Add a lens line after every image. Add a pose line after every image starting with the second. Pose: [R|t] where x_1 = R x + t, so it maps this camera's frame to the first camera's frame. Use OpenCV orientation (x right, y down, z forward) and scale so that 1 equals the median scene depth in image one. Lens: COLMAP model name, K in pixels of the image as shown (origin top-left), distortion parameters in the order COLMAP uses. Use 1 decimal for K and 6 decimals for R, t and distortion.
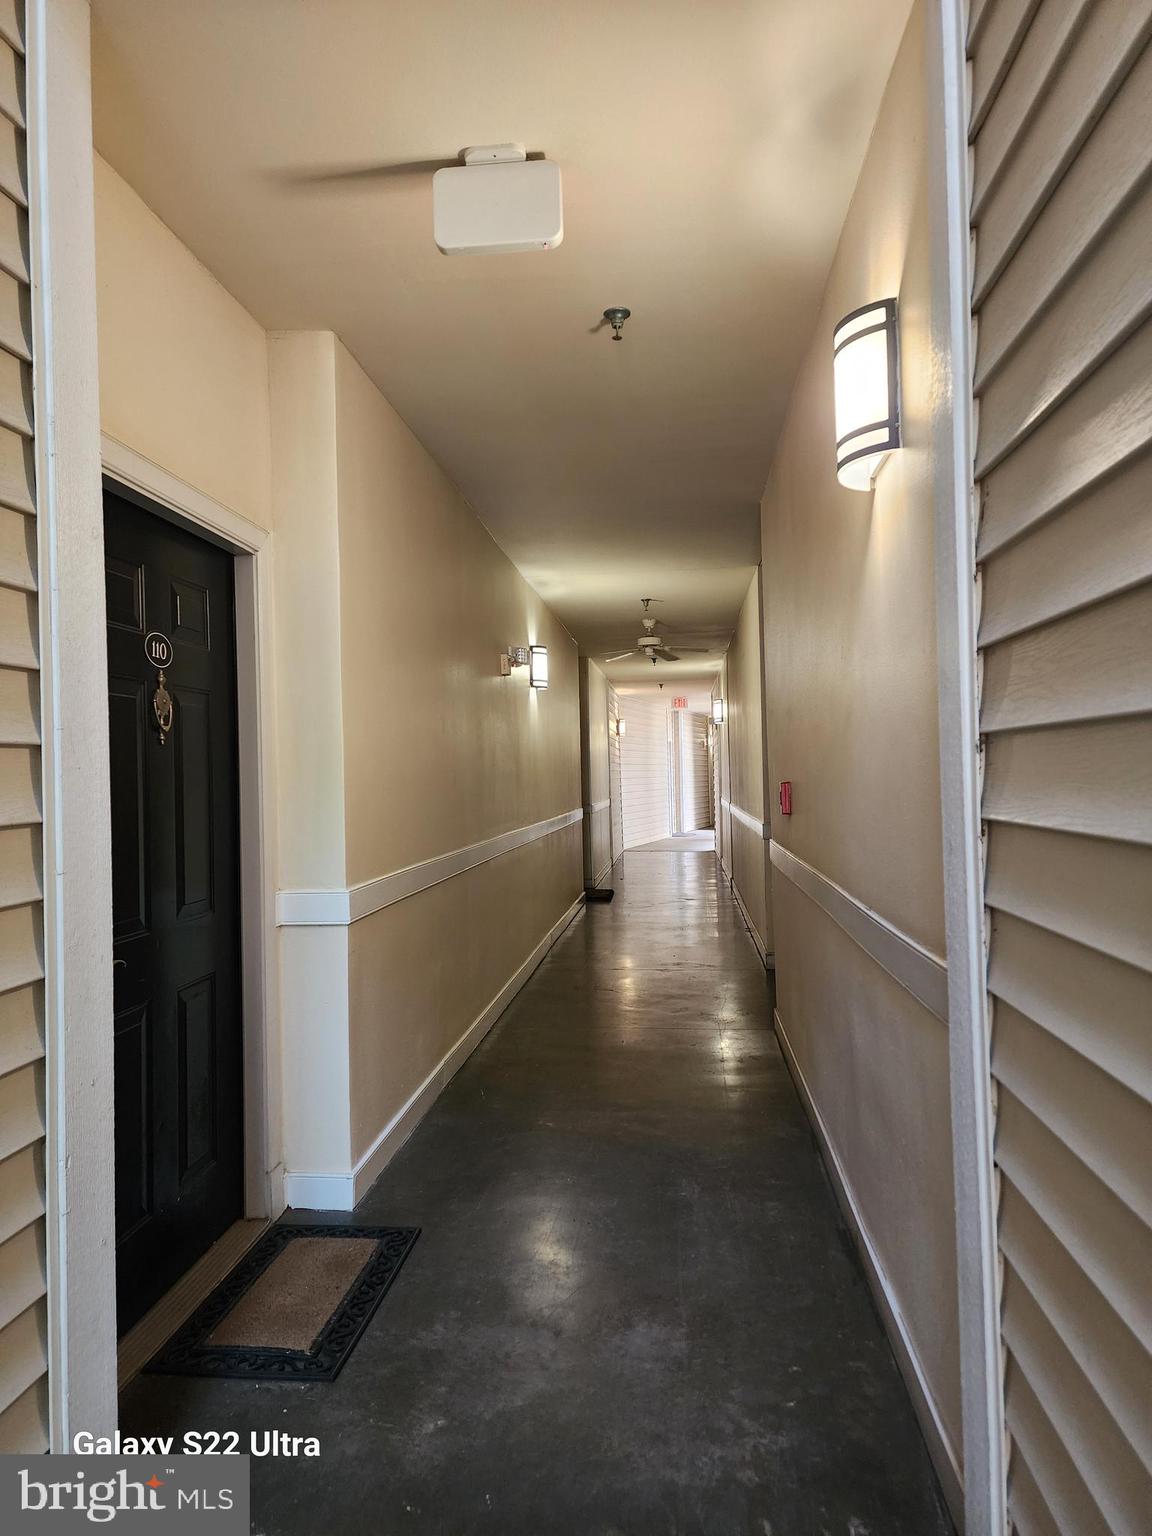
lens RADIAL K [[1023.5, 0, 575.9], [0, 1023.5, 792.9], [0, 0, 1]] dist [0.089174, -0.081361]
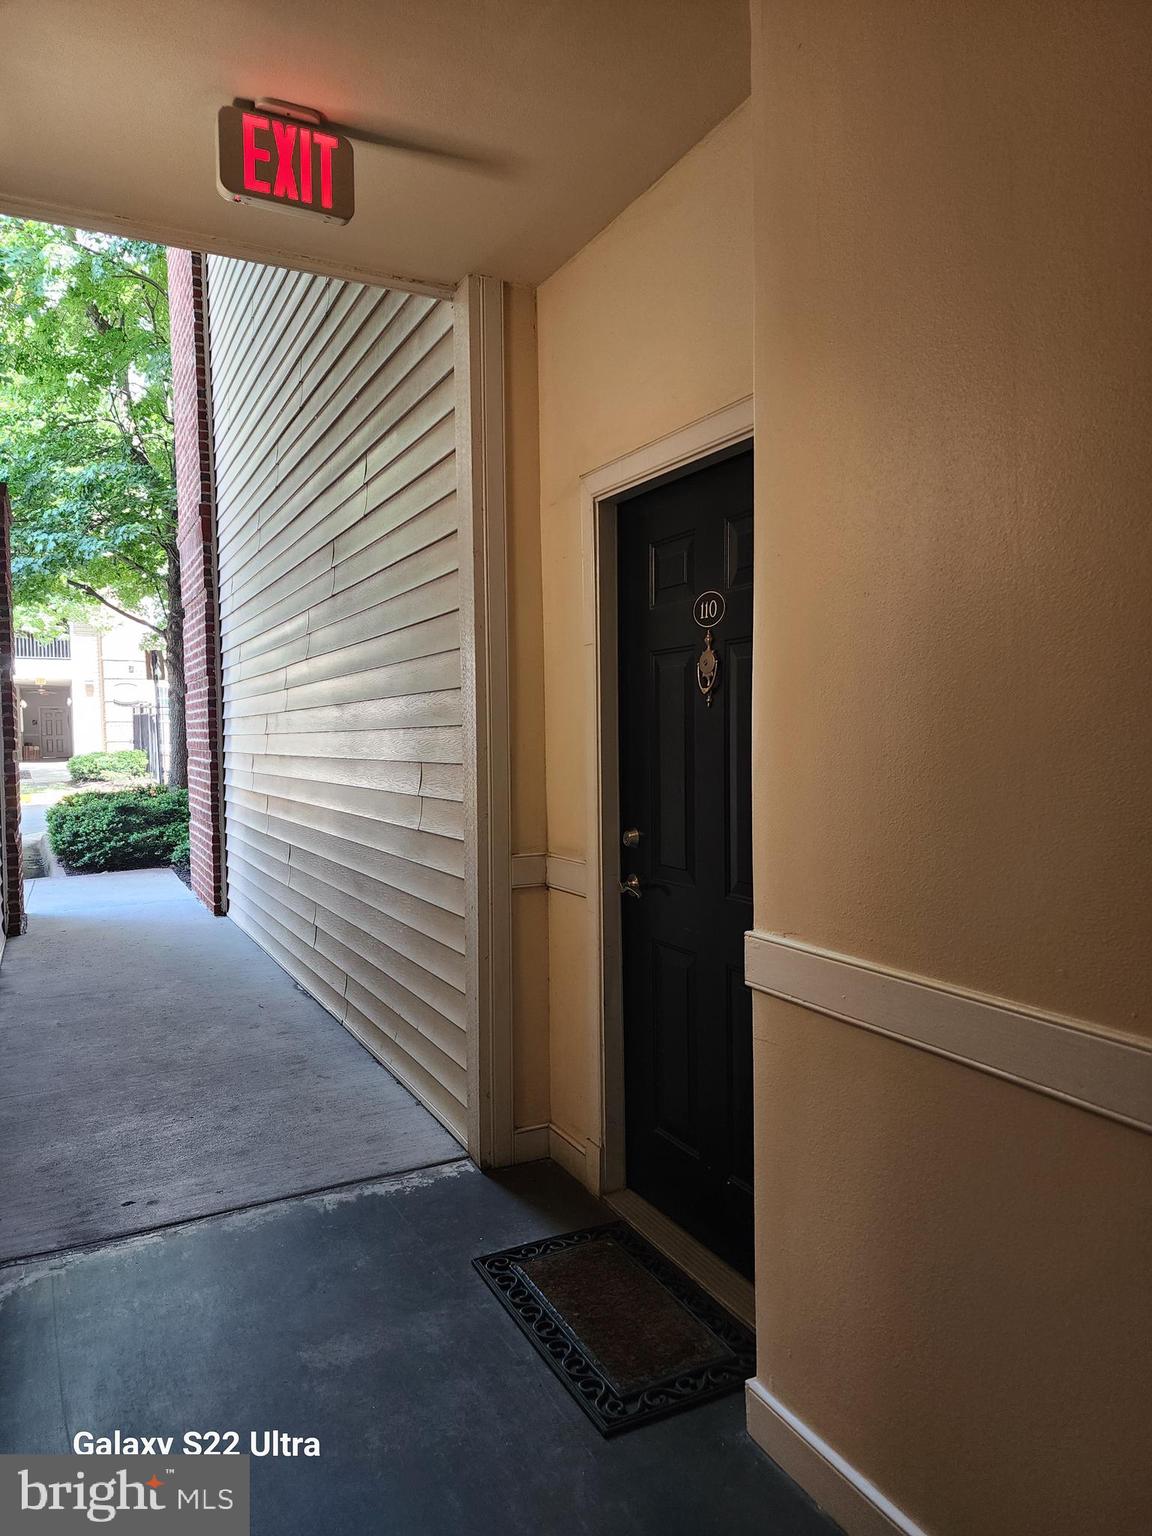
lens RADIAL K [[1023.5, 0, 575.9], [0, 1023.5, 792.9], [0, 0, 1]] dist [0.089174, -0.081361]
pose [[-0.839413, 0.067018, -0.539346, 0.229565], [0.026791, 0.996264, 0.082098, -0.049289], [0.542833, 0.054465, -0.838073, 1.744717]]
